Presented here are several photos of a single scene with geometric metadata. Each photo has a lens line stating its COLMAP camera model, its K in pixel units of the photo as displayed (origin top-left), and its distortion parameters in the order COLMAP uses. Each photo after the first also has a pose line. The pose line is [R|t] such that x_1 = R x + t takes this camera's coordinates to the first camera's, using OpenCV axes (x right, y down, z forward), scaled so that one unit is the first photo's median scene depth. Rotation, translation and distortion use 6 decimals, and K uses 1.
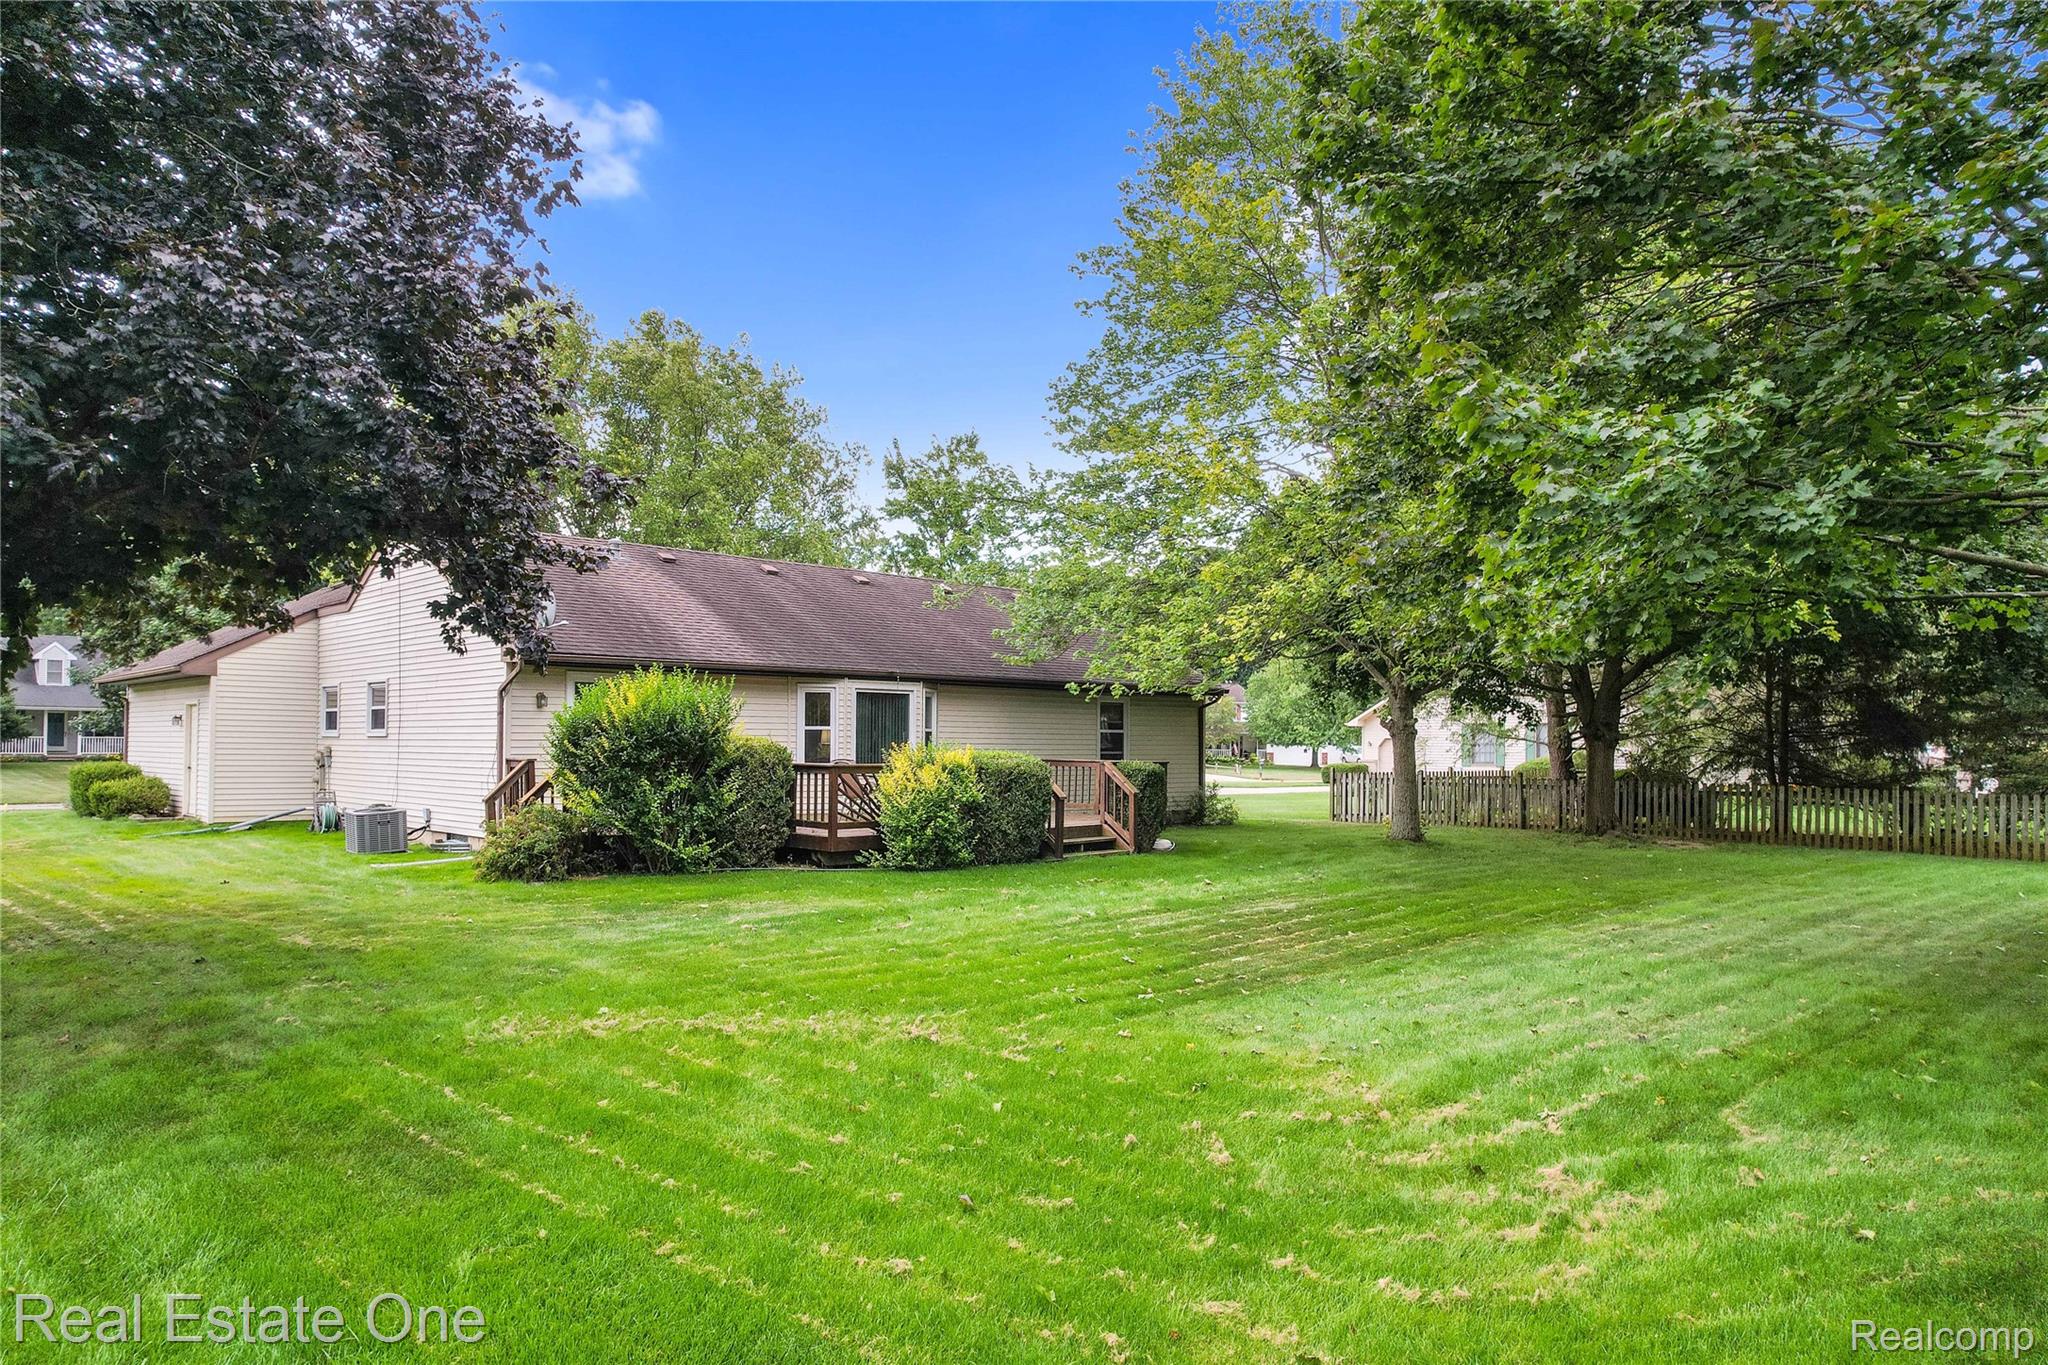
lens RADIAL K [[1332.2, 0, 1021.6], [0, 1332.2, 746.7], [0, 0, 1]] dist [-0.047739, 0.000046]
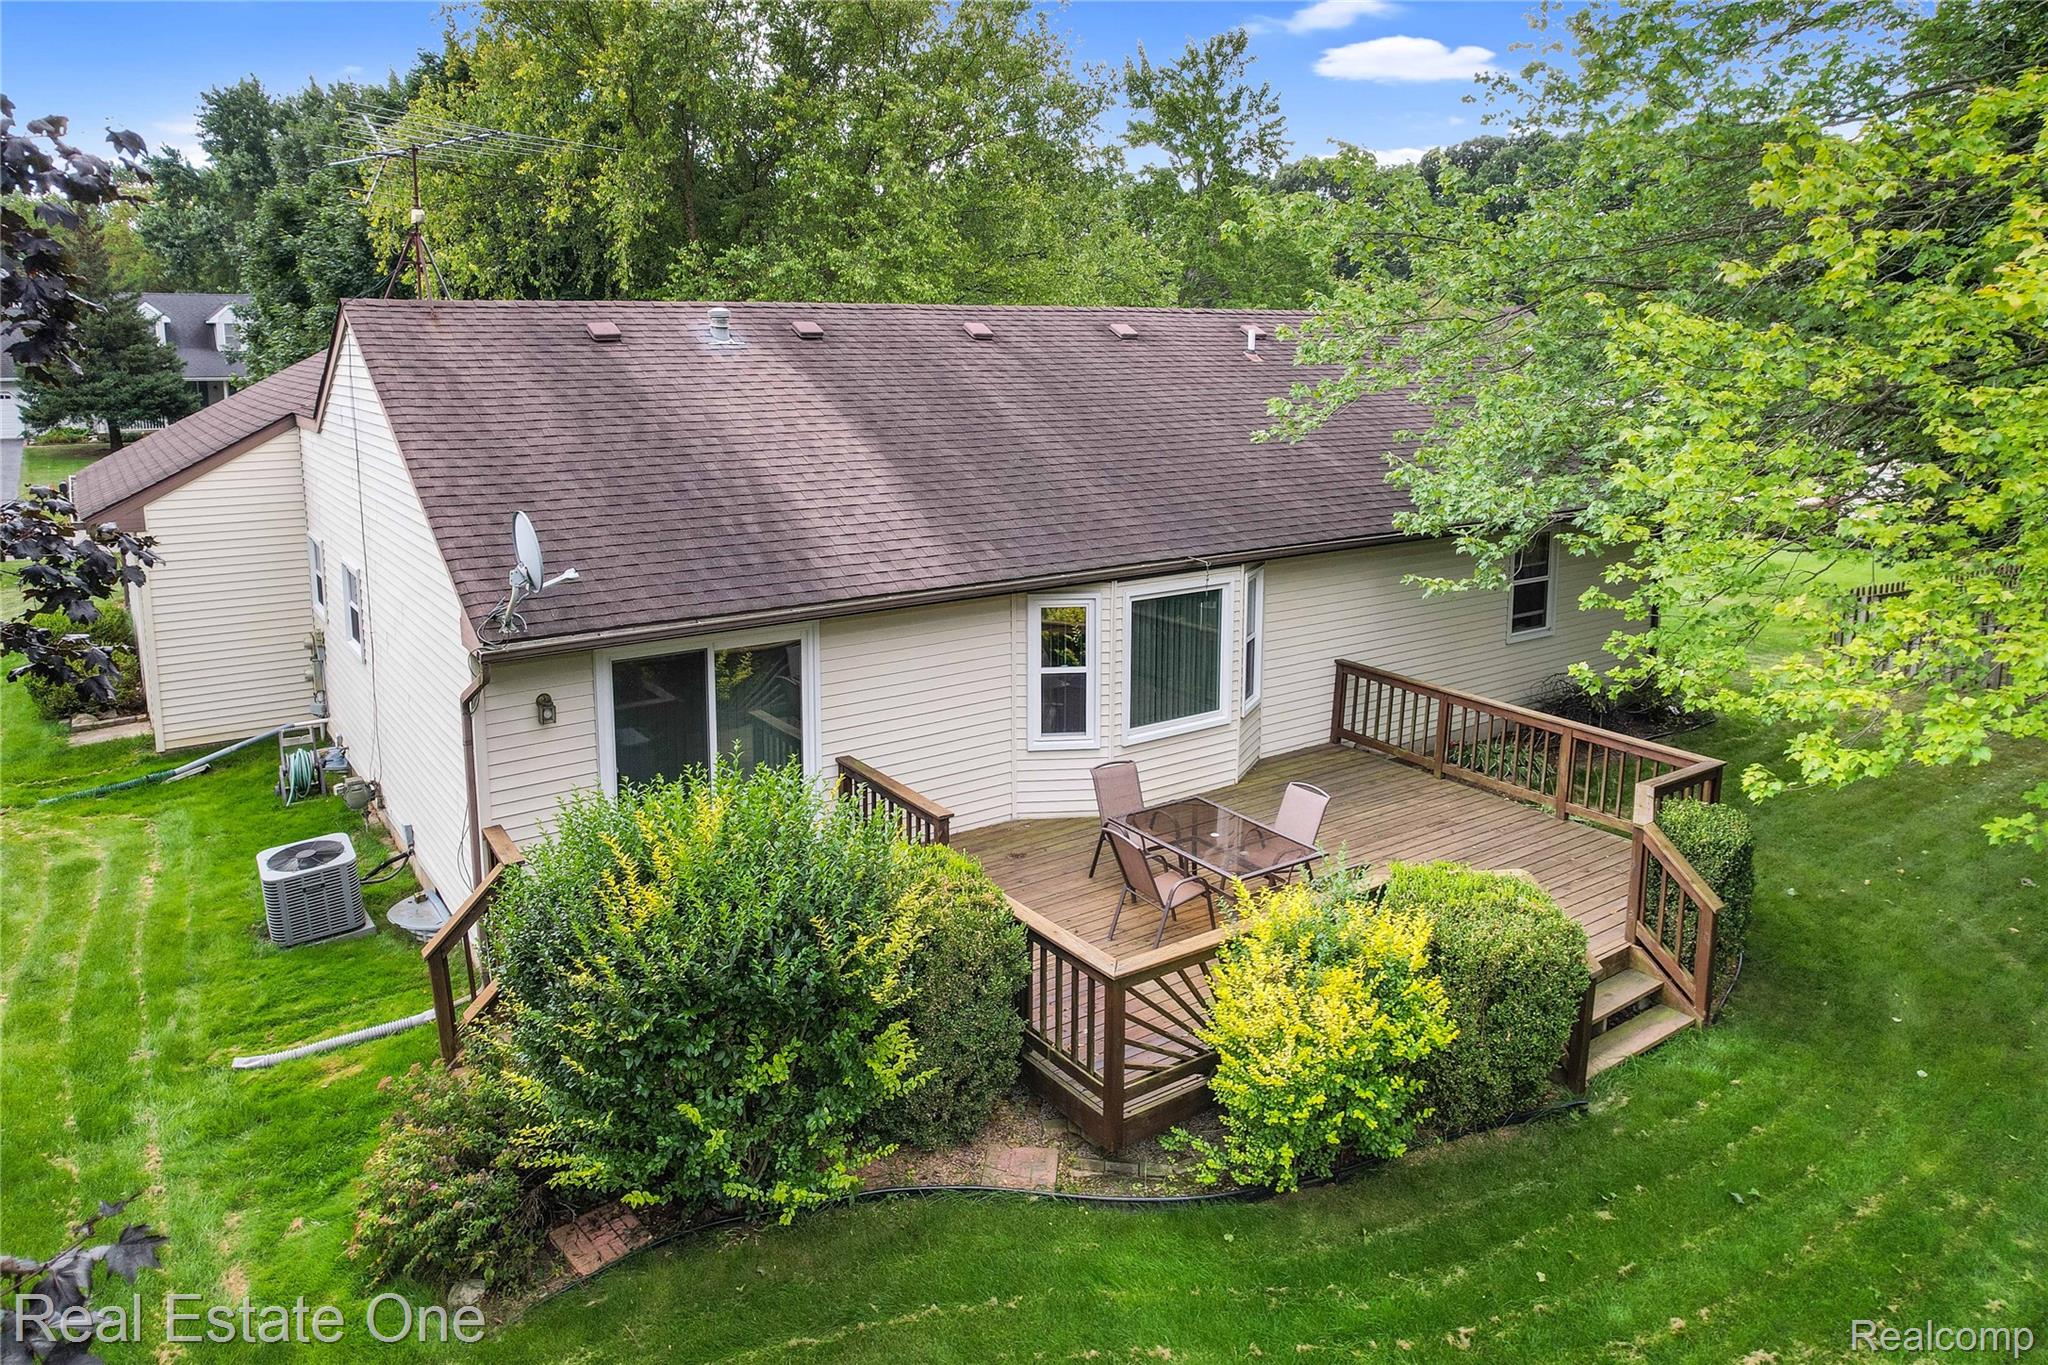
lens RADIAL K [[1318.6, 0, 994.4], [0, 1318.6, 593.9], [0, 0, 1]] dist [-0.041587, 0.000678]
pose [[0.983807, 0.028927, -0.176884, -0.092820], [0.005261, 0.981804, 0.189822, -0.166388], [0.179156, -0.187679, 0.965753, 0.508086]]
